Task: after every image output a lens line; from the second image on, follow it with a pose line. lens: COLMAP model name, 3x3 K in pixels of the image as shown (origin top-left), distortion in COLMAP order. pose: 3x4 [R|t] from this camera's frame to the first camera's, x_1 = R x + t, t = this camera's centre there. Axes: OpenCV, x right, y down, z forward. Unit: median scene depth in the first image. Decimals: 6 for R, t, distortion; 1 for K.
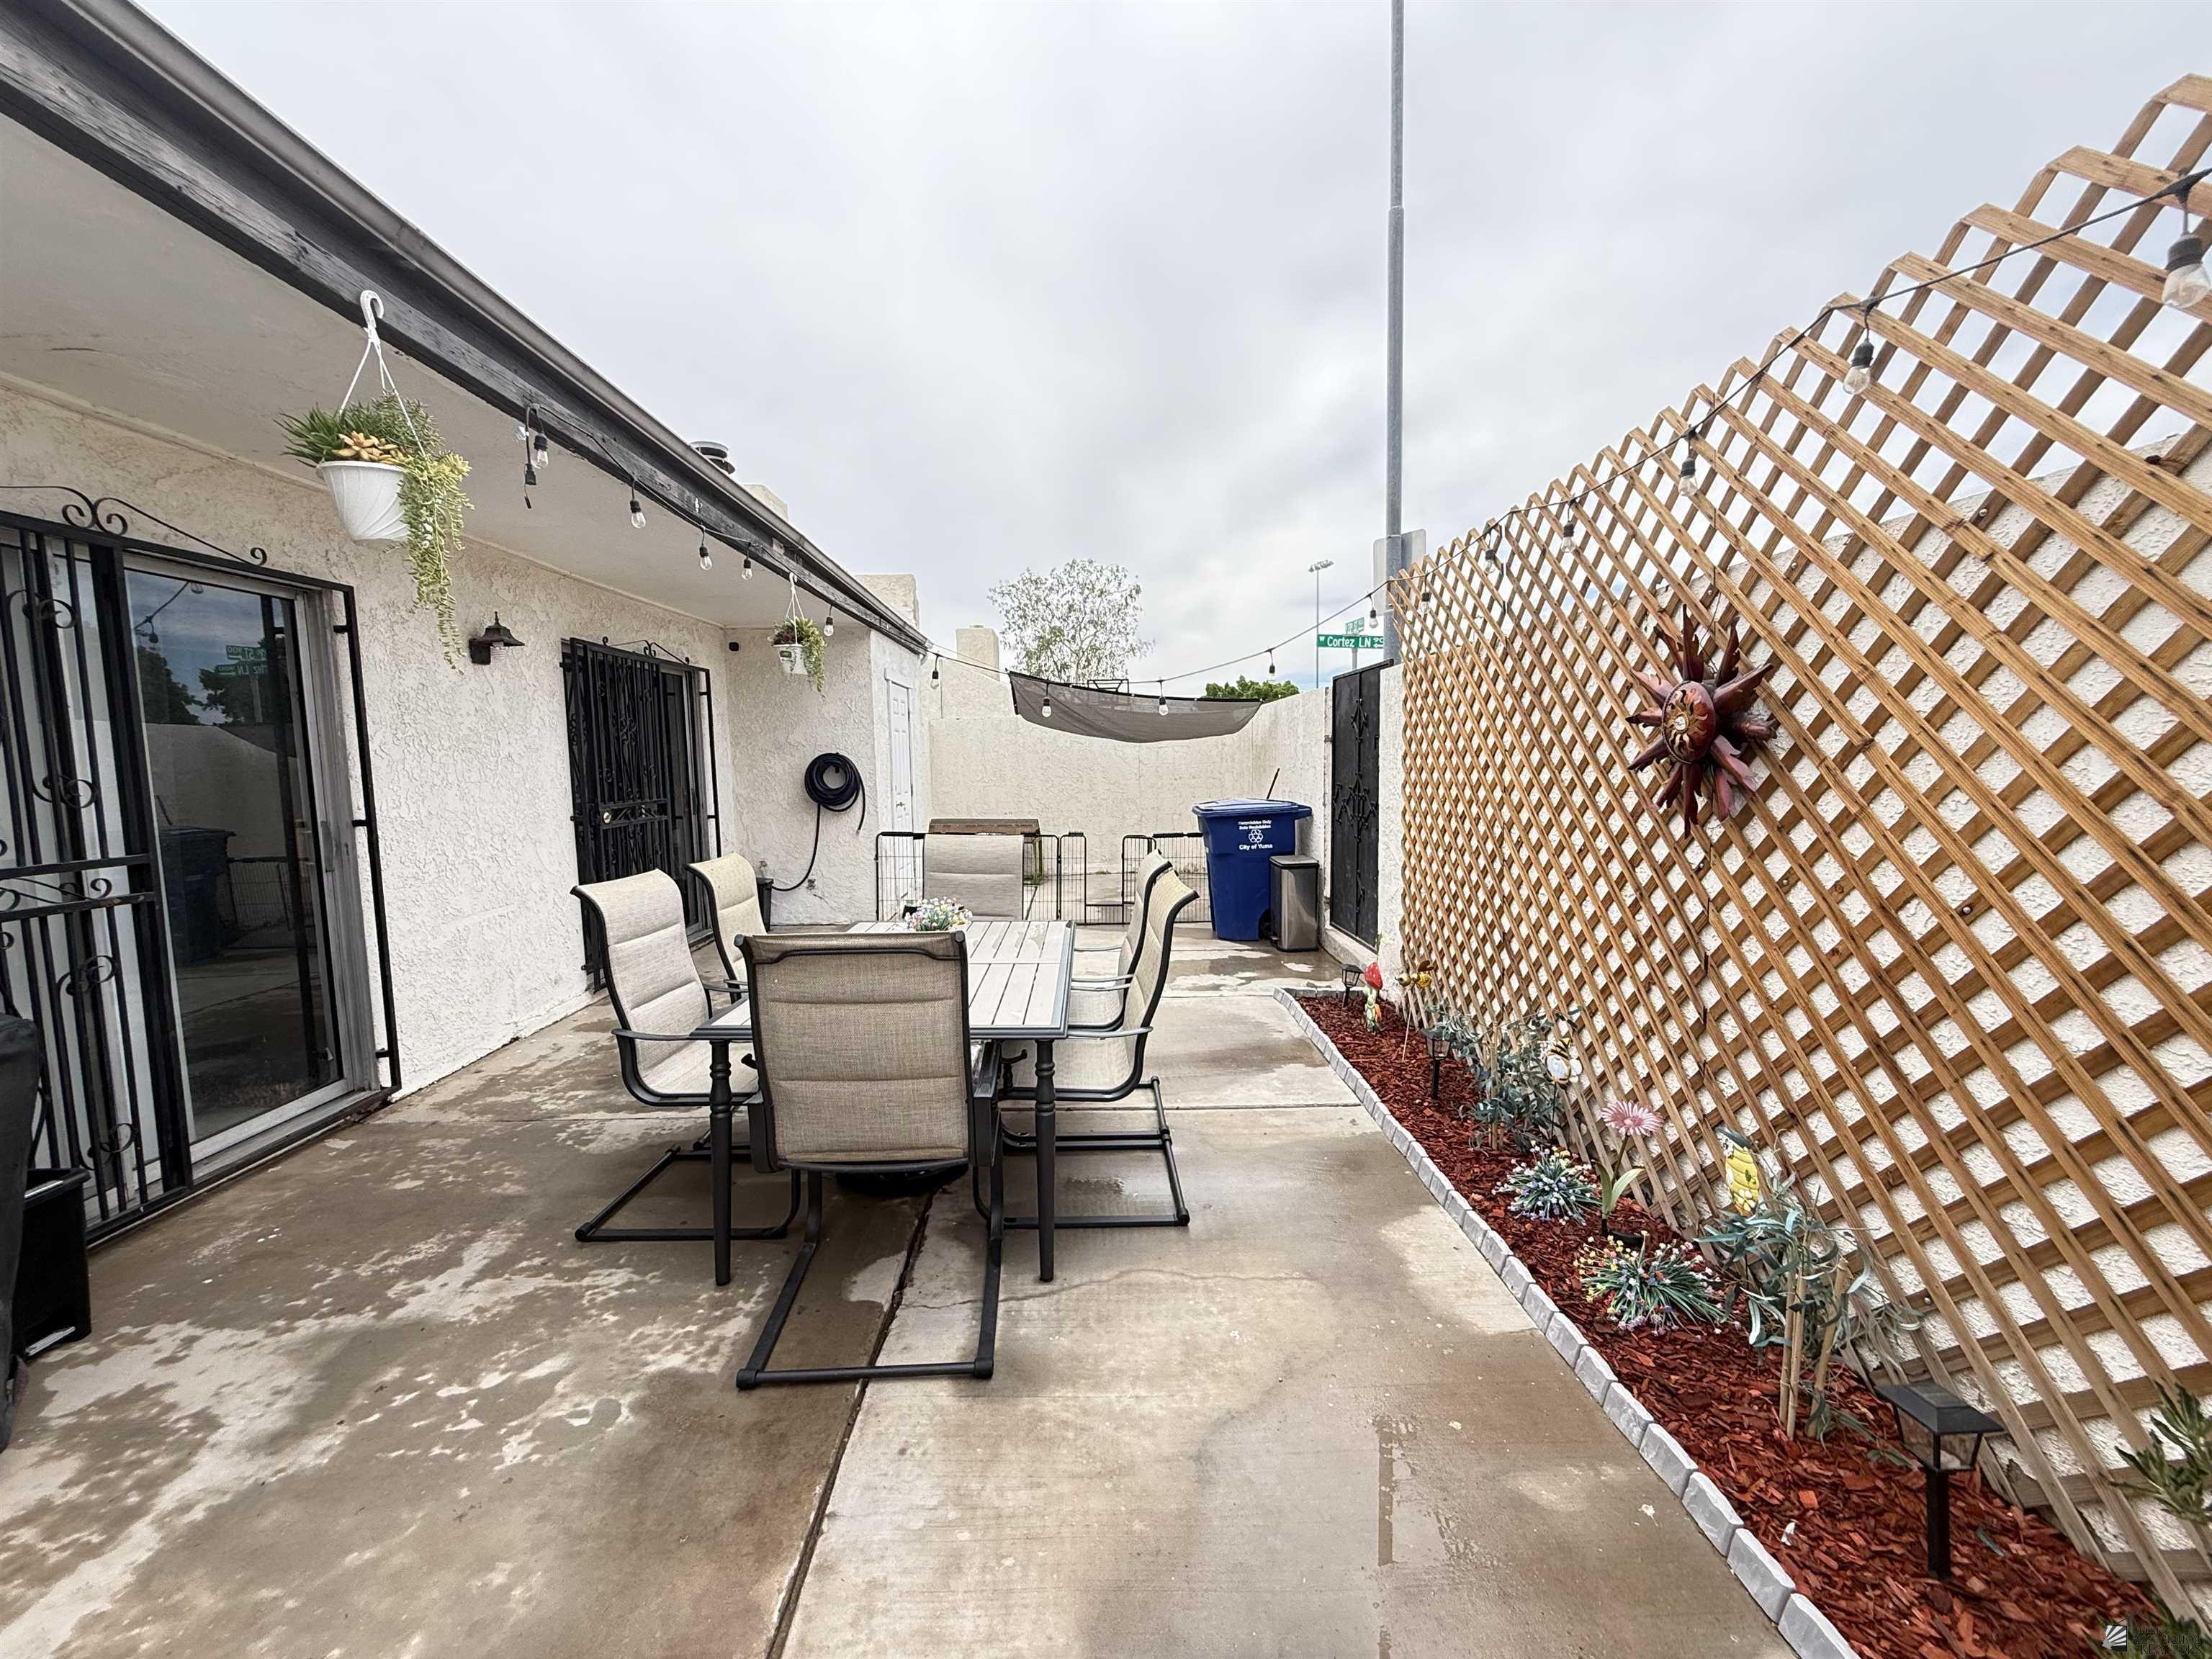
lens RADIAL K [[893.1, 0, 1099.1], [0, 893.1, 834.5], [0, 0, 1]] dist [0.000255, 0.000154]
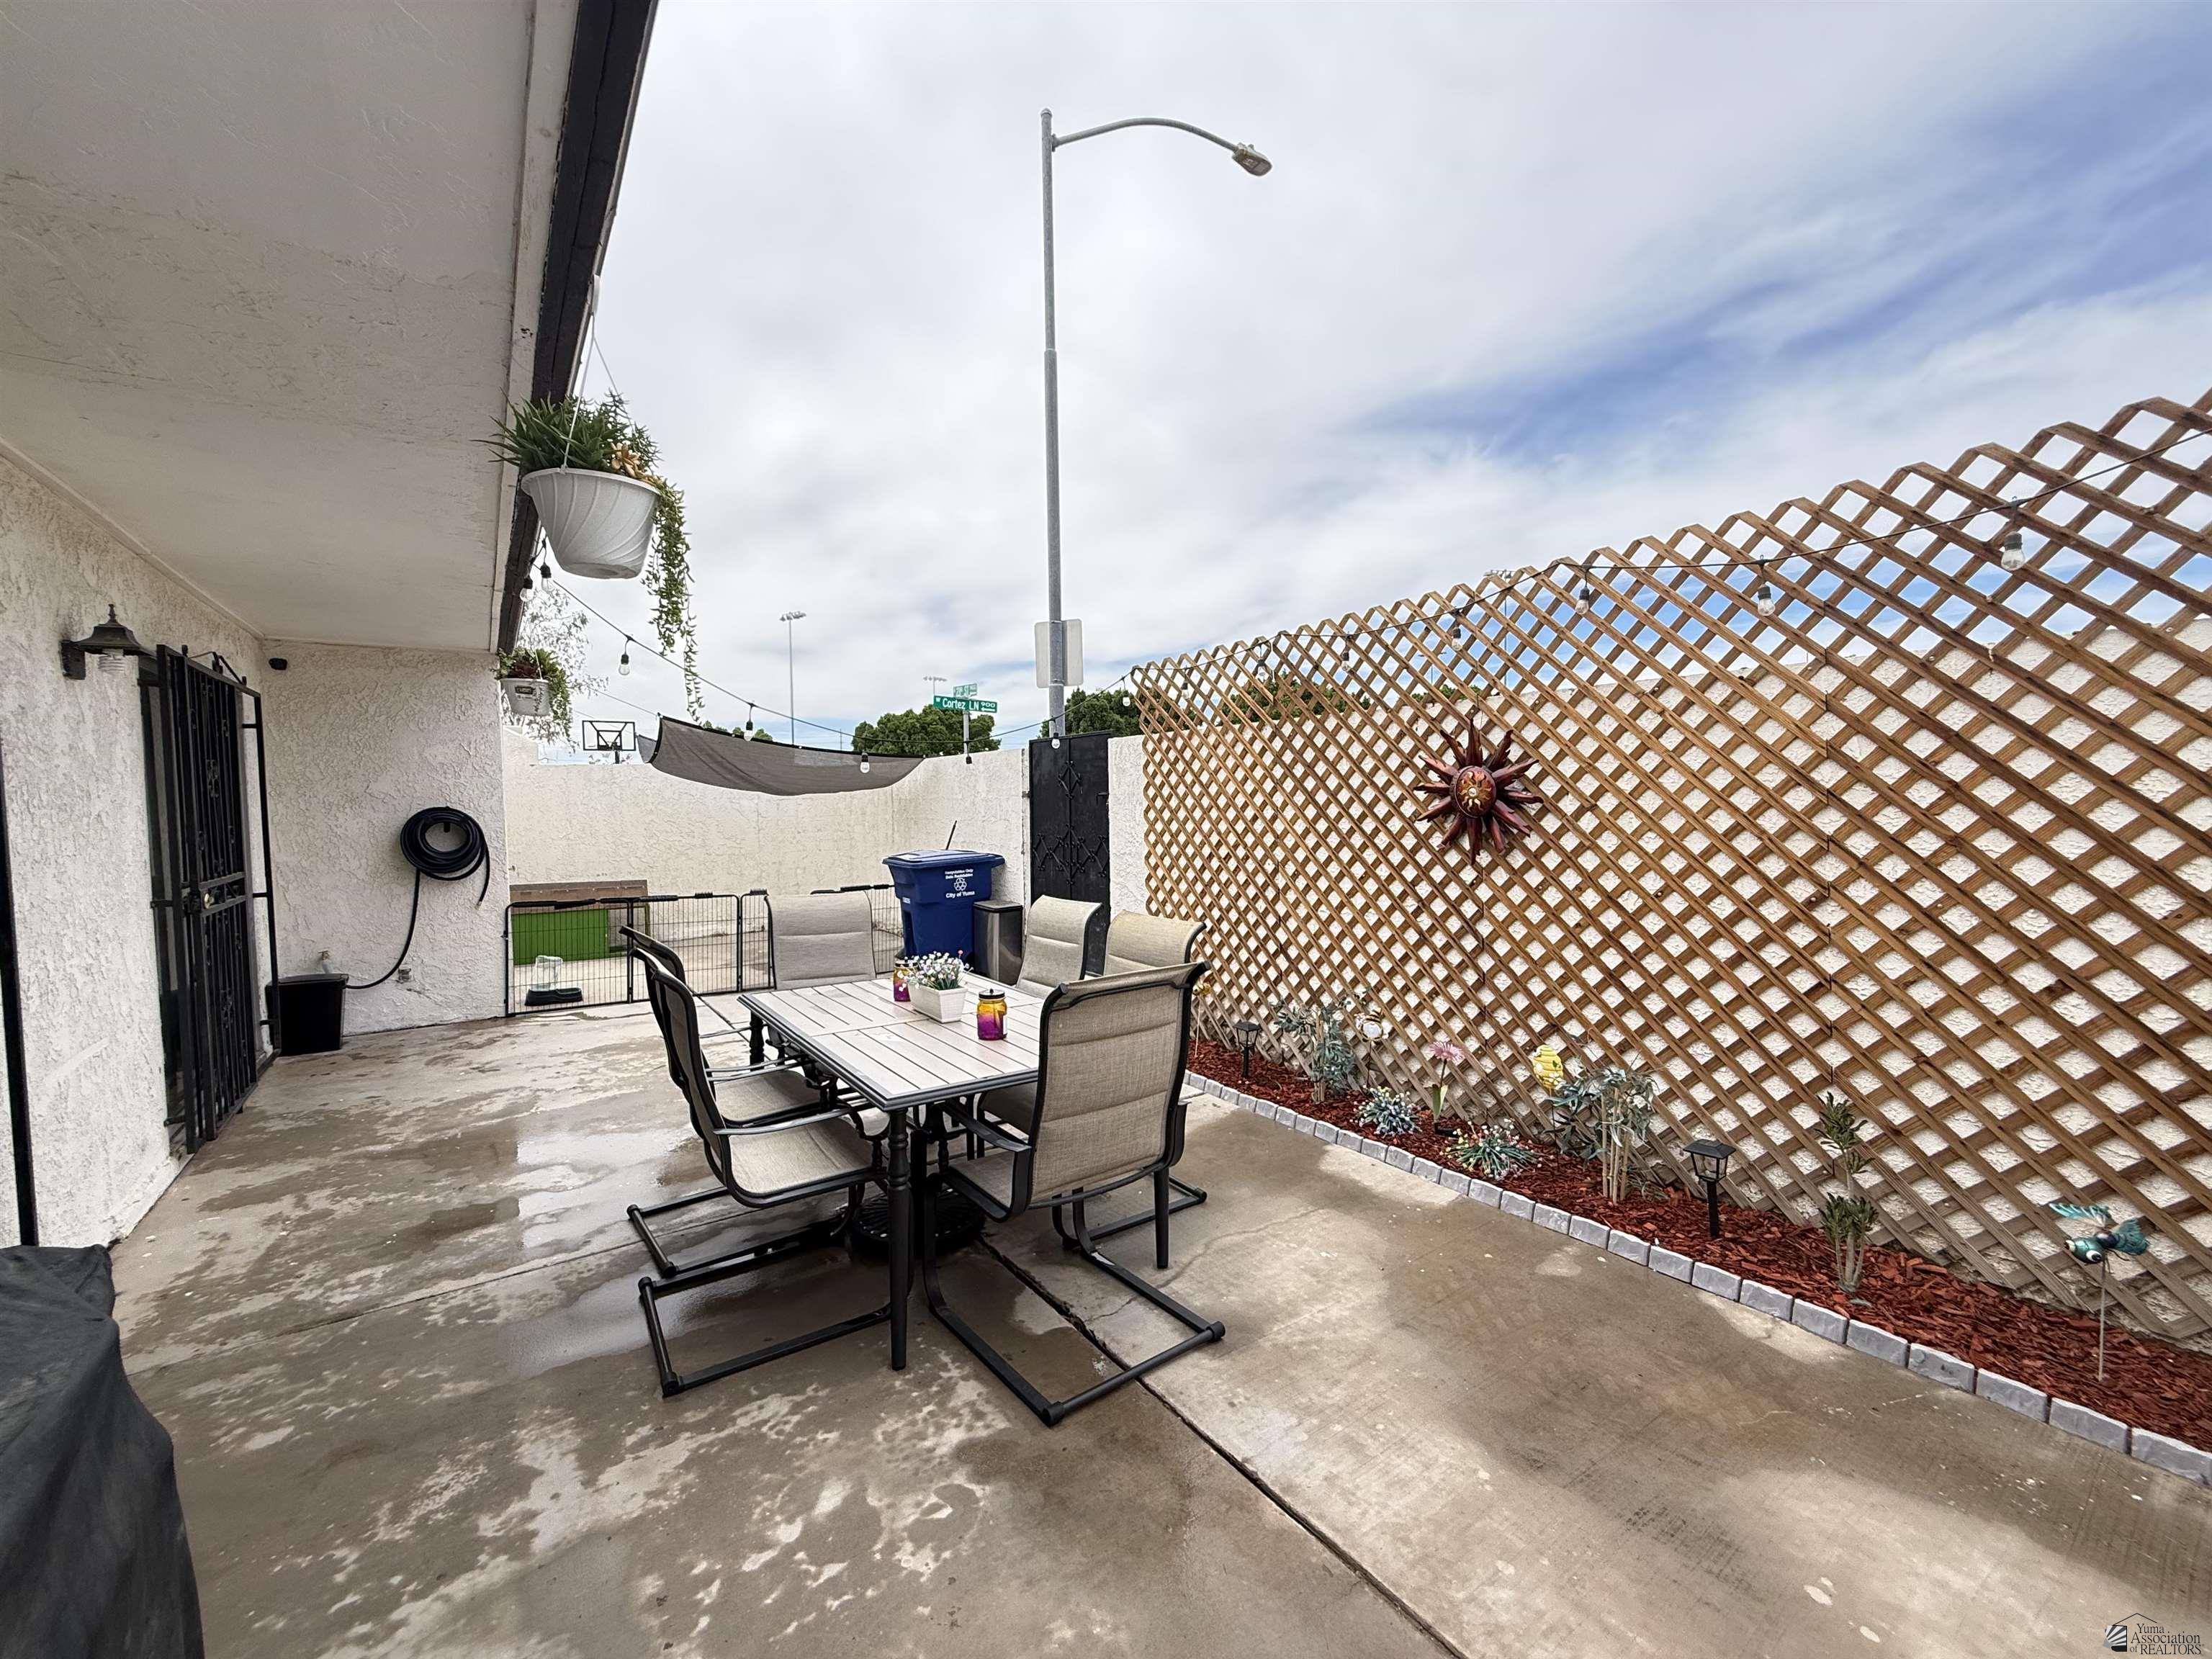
lens RADIAL K [[889.5, 0, 1100.0], [0, 889.5, 835.4], [0, 0, 1]] dist [0.000104, 0.000762]
pose [[0.830376, -0.019220, 0.556872, -0.752453], [0.049661, 0.997980, -0.039608, -0.016876], [-0.554986, 0.060544, 0.829653, 0.056083]]
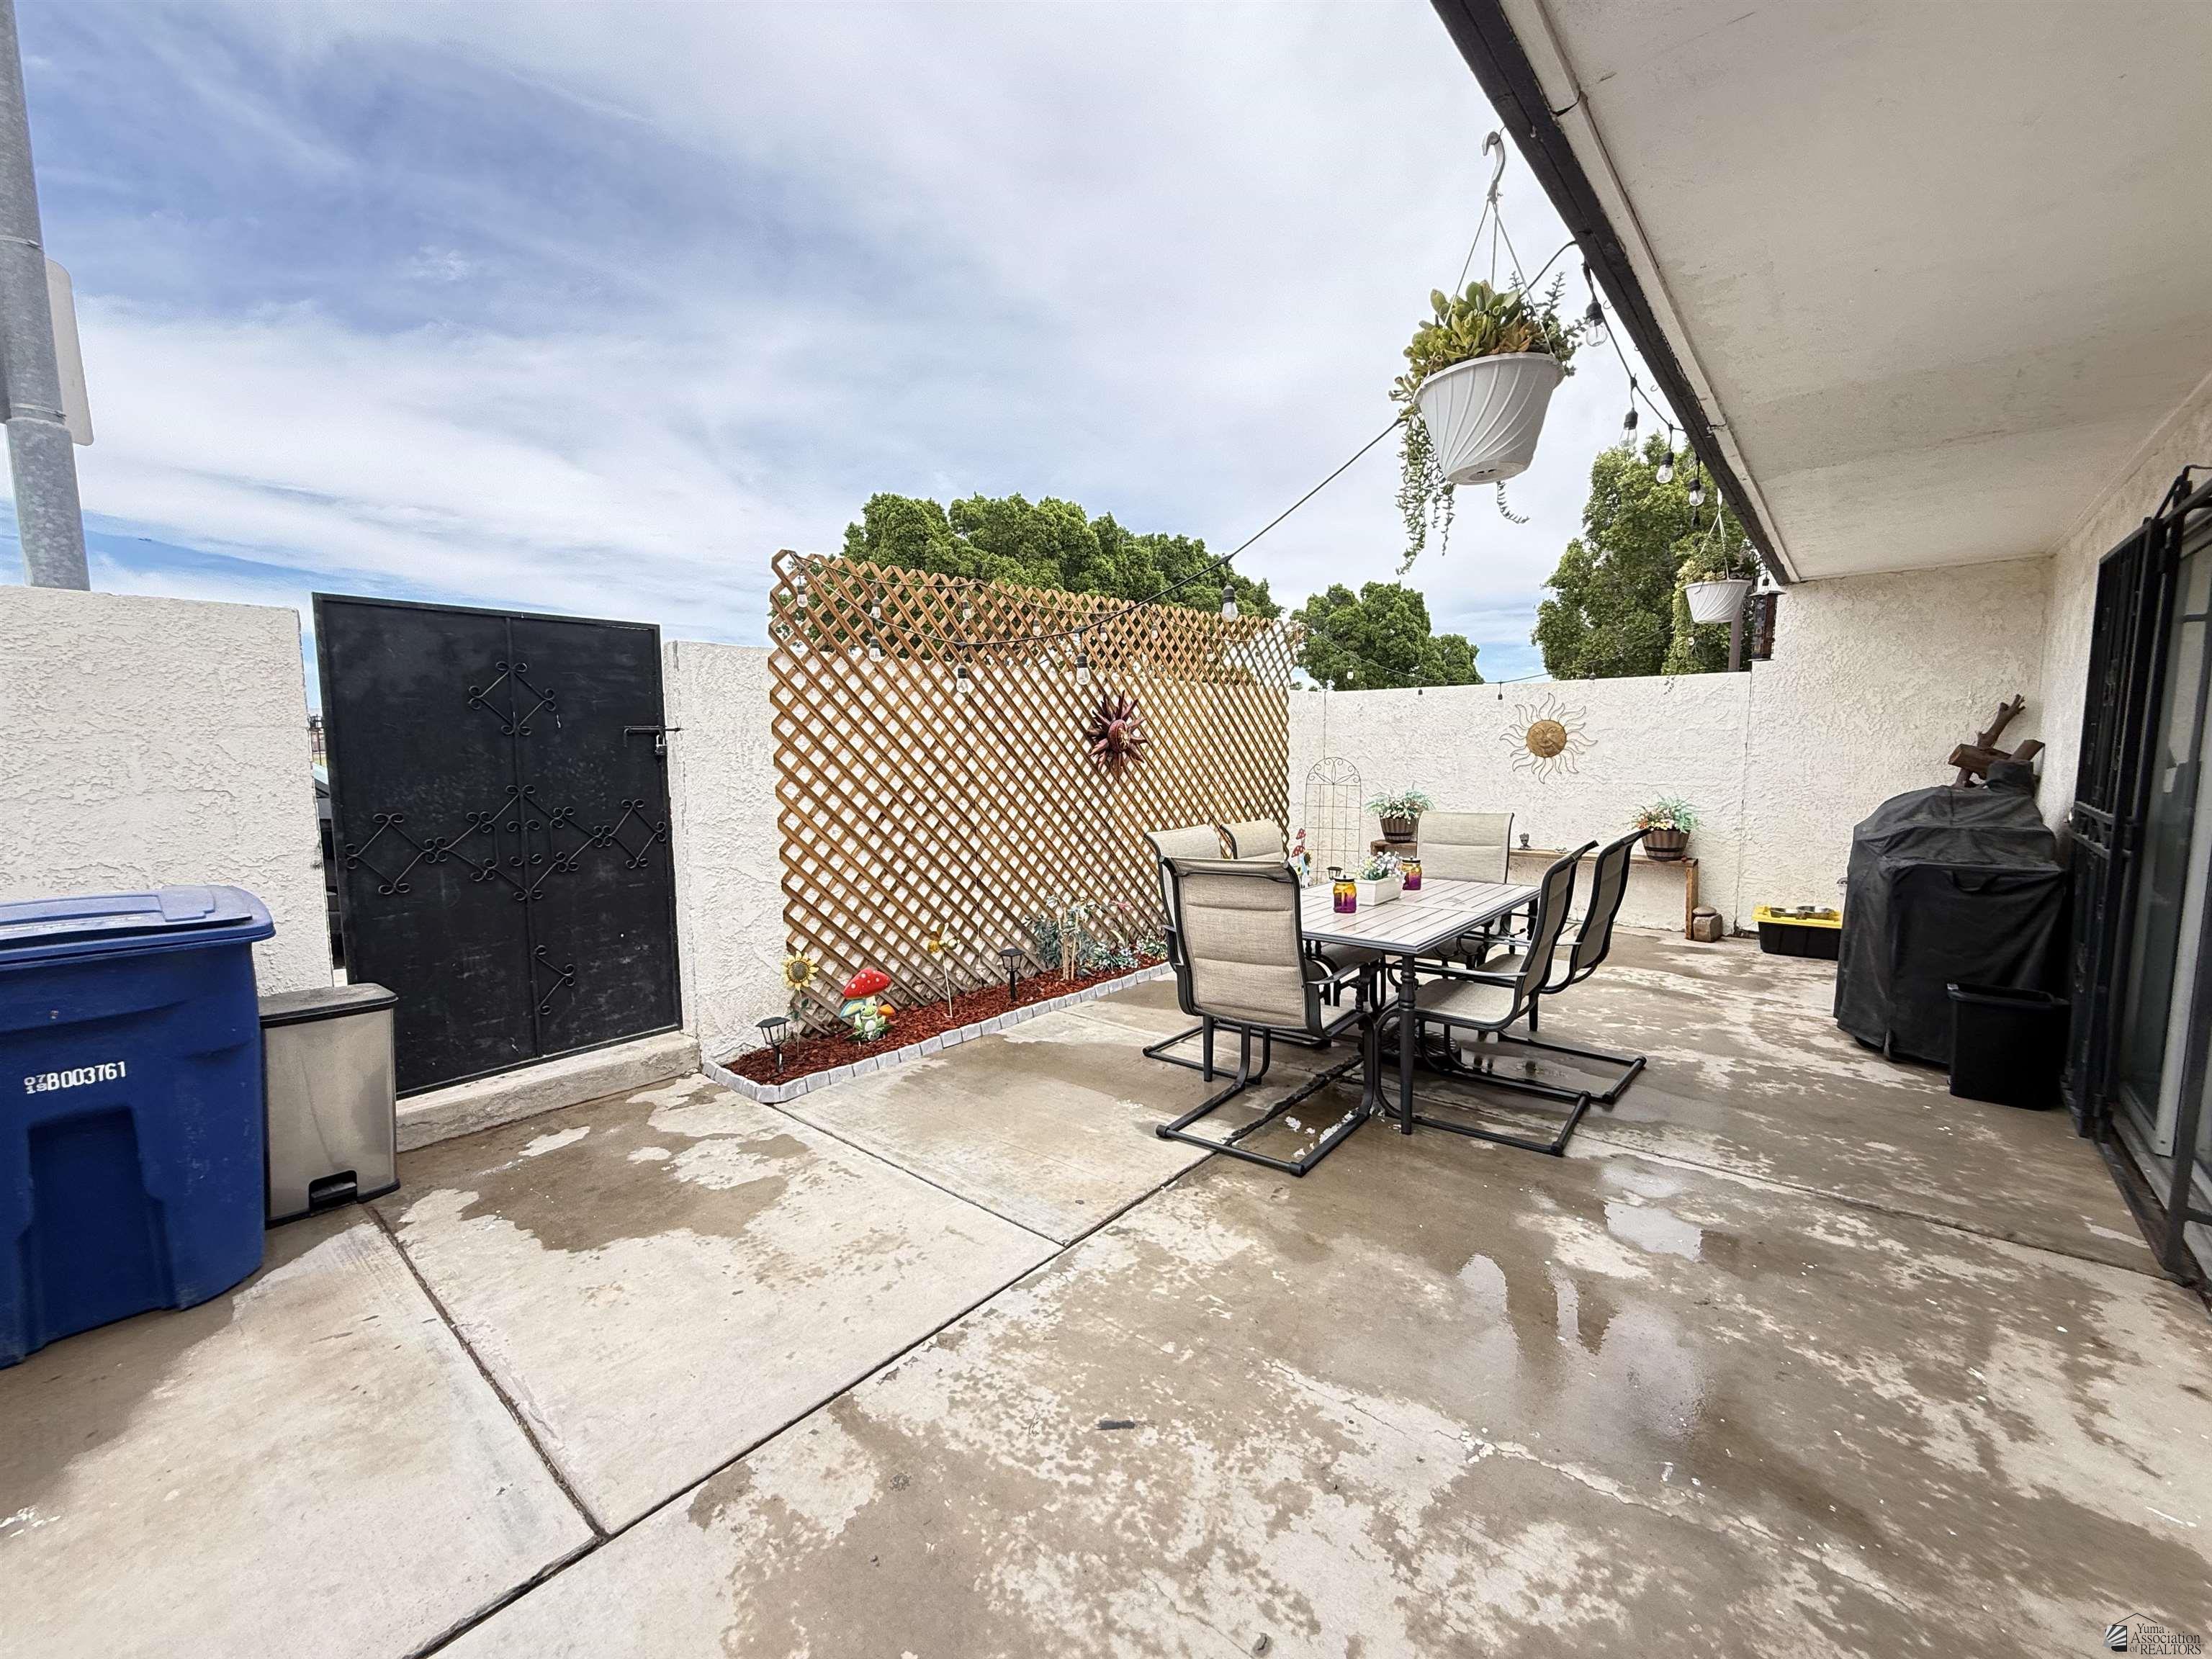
lens RADIAL K [[889.5, 0, 1100.0], [0, 889.5, 835.4], [0, 0, 1]] dist [0.000104, 0.000762]
pose [[-0.745467, -0.049725, 0.664685, -0.938043], [0.075121, 0.984592, 0.157907, -0.240057], [-0.662296, 0.167646, -0.730246, 2.812684]]
